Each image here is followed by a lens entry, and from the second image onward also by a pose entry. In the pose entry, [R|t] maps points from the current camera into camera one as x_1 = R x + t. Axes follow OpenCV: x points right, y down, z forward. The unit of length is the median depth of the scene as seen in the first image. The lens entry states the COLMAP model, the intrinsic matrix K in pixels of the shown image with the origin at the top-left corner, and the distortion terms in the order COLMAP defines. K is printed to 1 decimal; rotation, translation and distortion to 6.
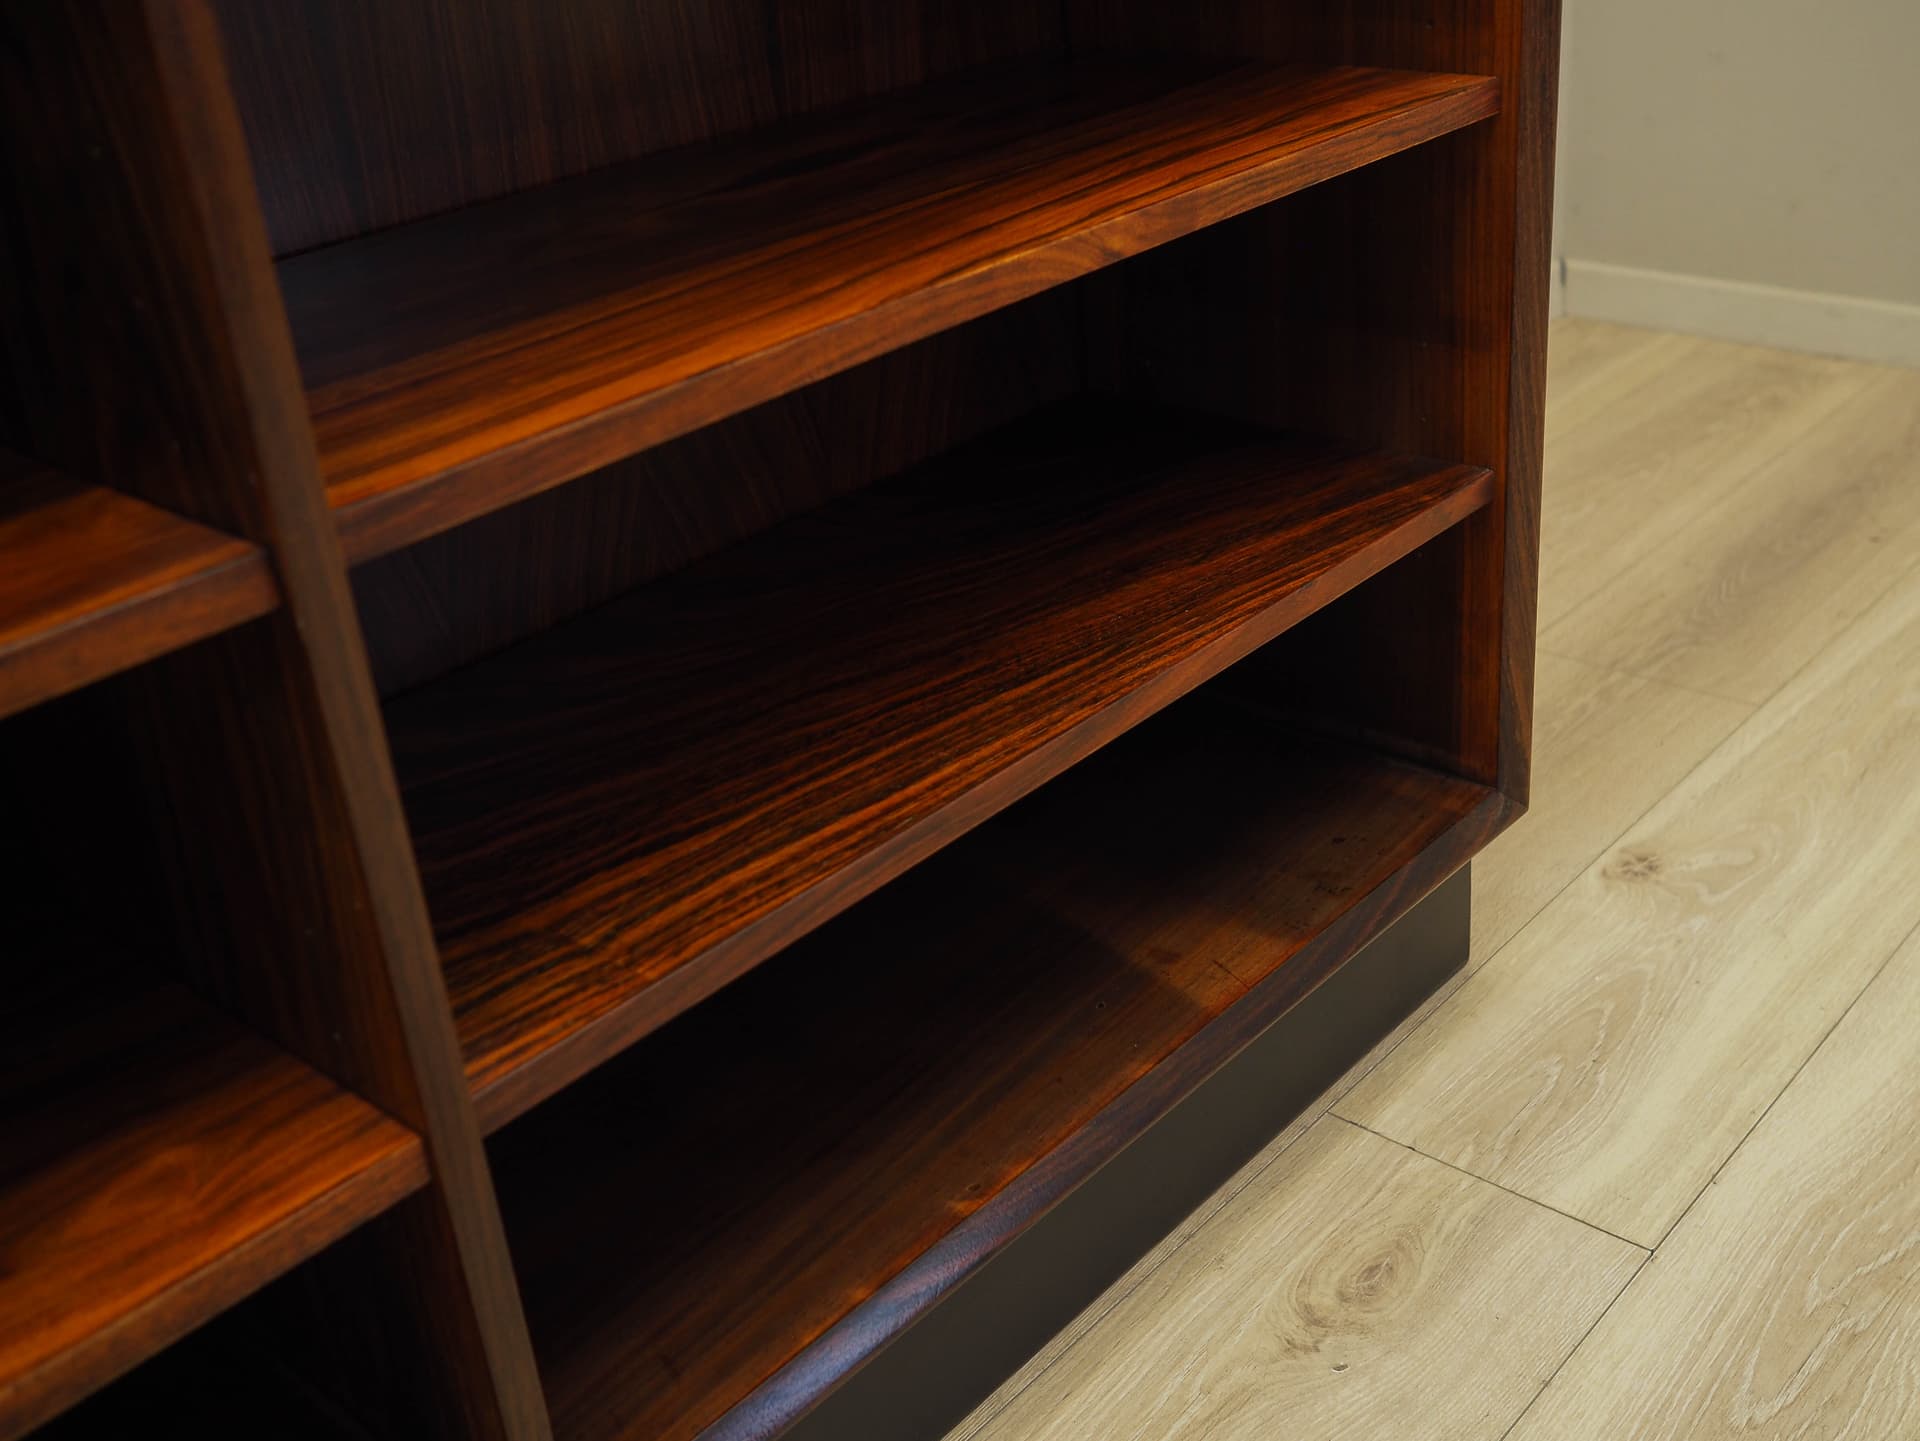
lens RADIAL K [[2040.2, 0, 960.0], [0, 2040.2, 720.5], [0, 0, 1]] dist [-0.007563, -0.188193]
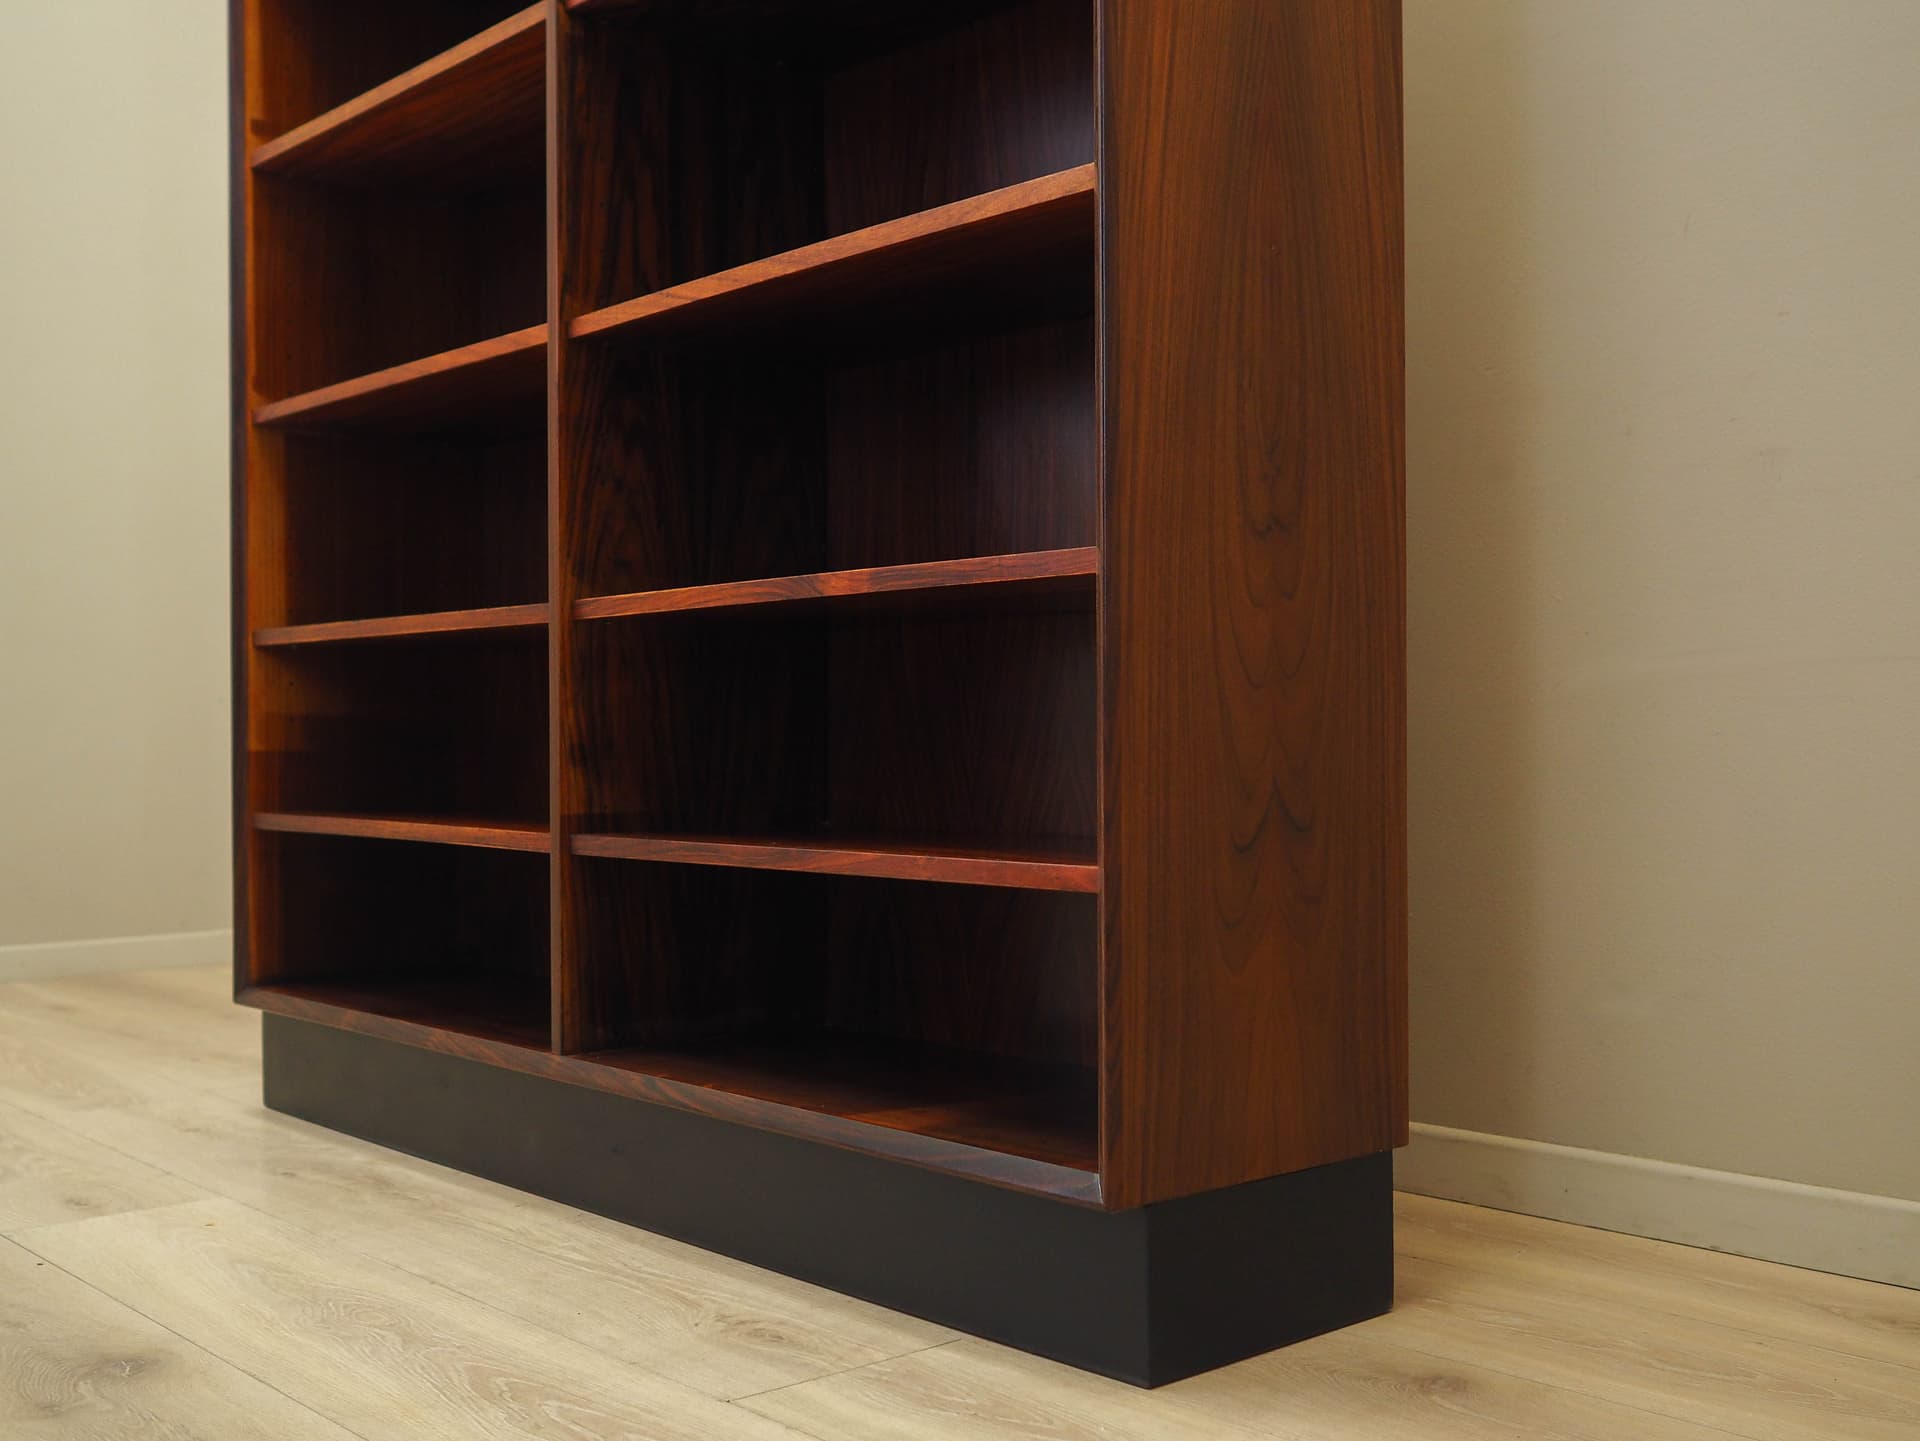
lens RADIAL K [[2131.5, 0, 960.0], [0, 2131.5, 720.5], [0, 0, 1]] dist [-0.041111, 0.020950]
pose [[-0.122227, 0.085709, -0.988795, 1.585130], [-0.431372, 0.892657, 0.130698, -0.345154], [0.893856, 0.442513, -0.072134, 1.038705]]
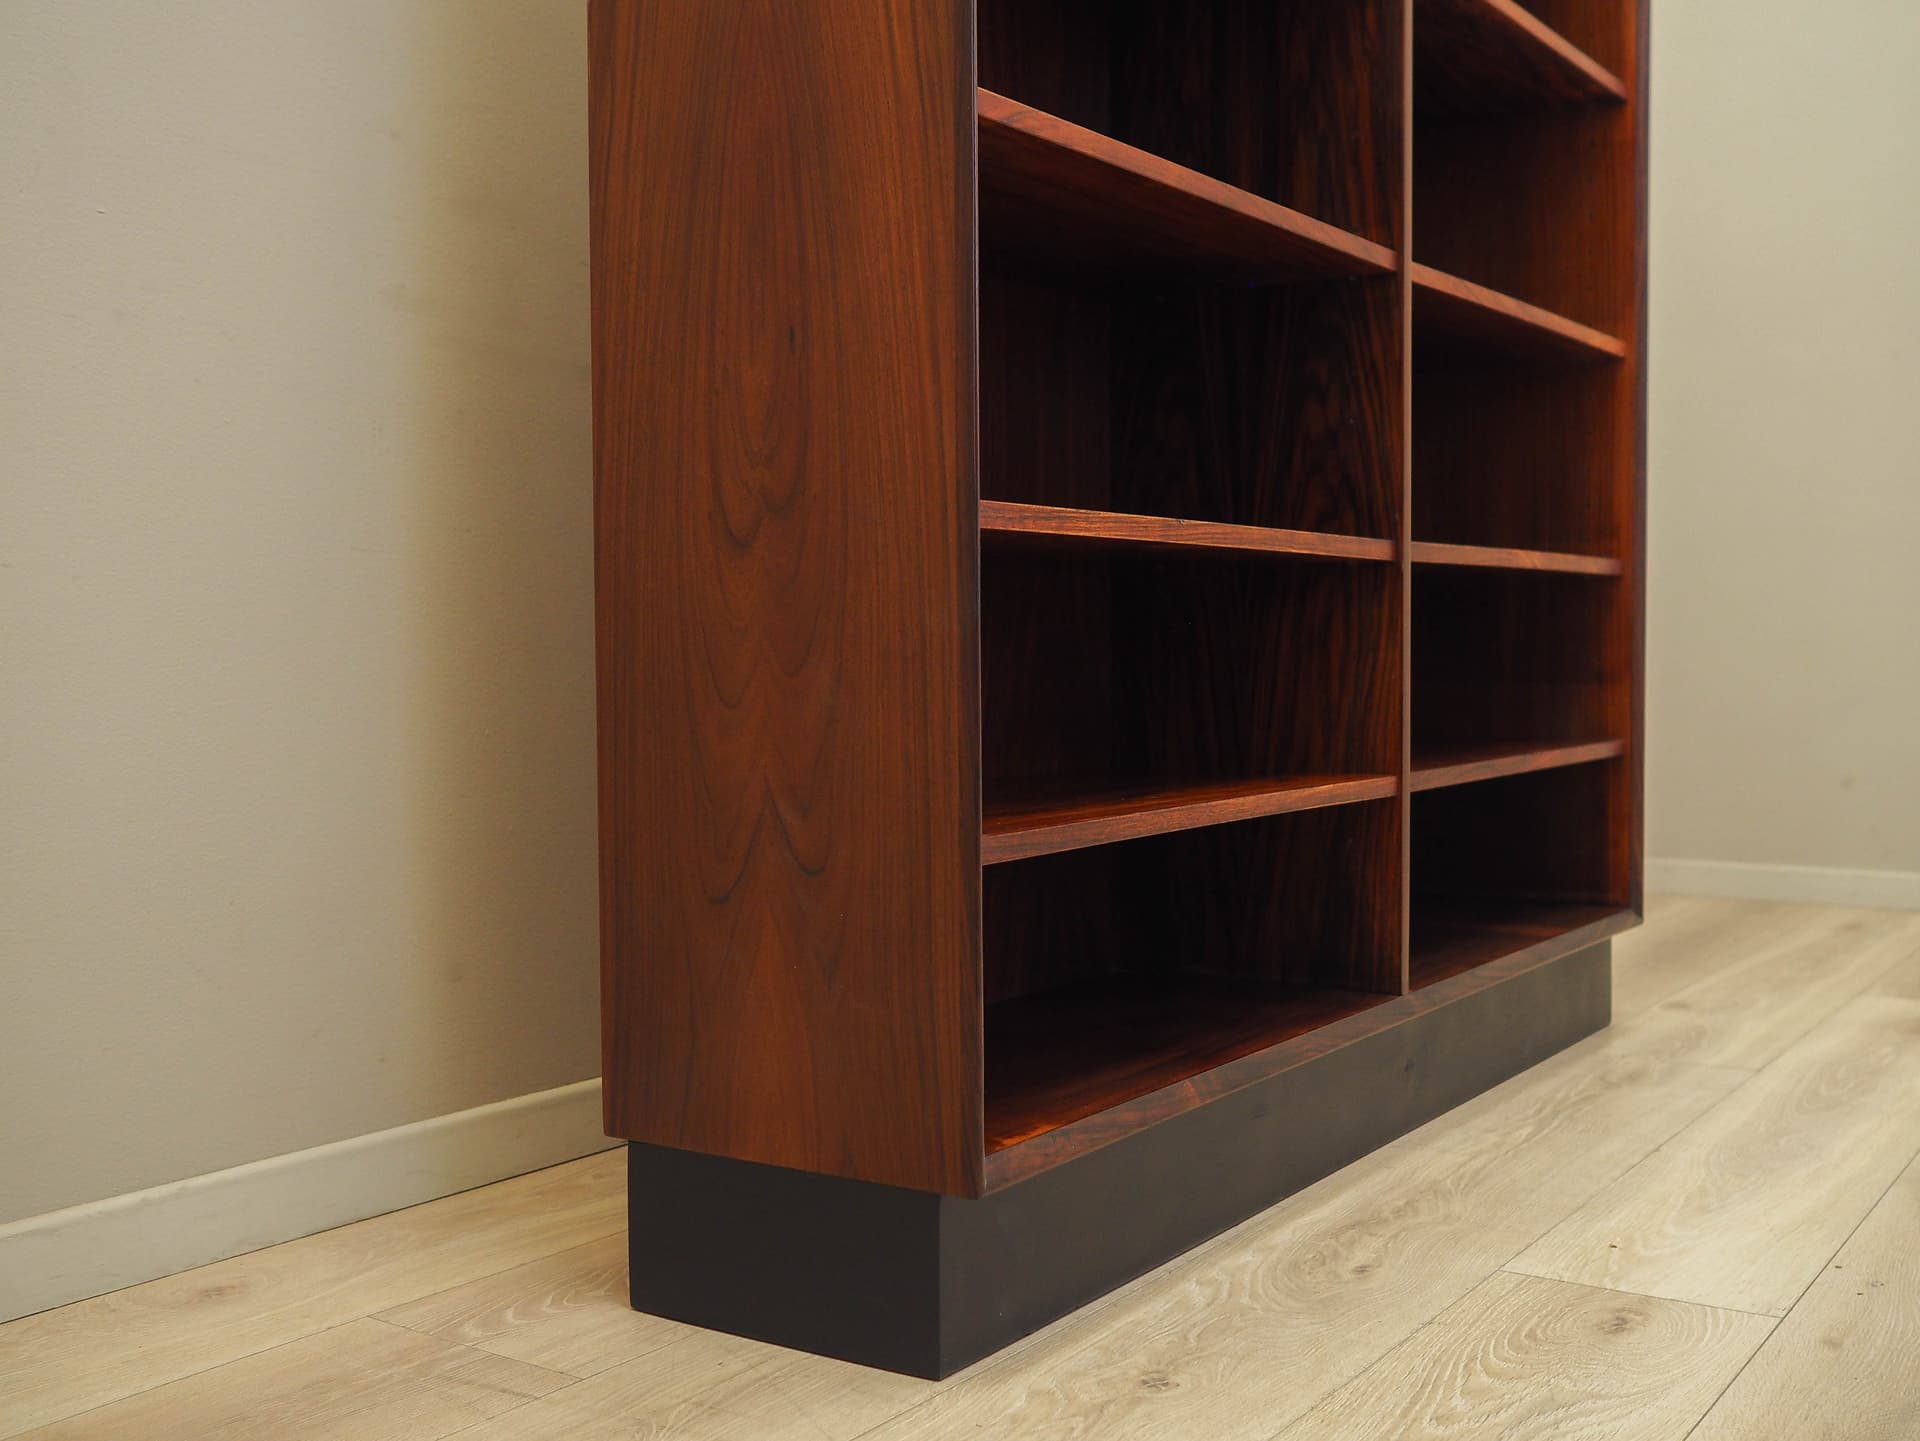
lens RADIAL K [[2131.5, 0, 960.0], [0, 2131.5, 720.5], [0, 0, 1]] dist [-0.041111, 0.020950]
pose [[0.985275, 0.071046, 0.155518, -0.823245], [0.001890, 0.904998, -0.425411, 0.859432], [-0.170968, 0.419441, 0.891538, -0.934169]]
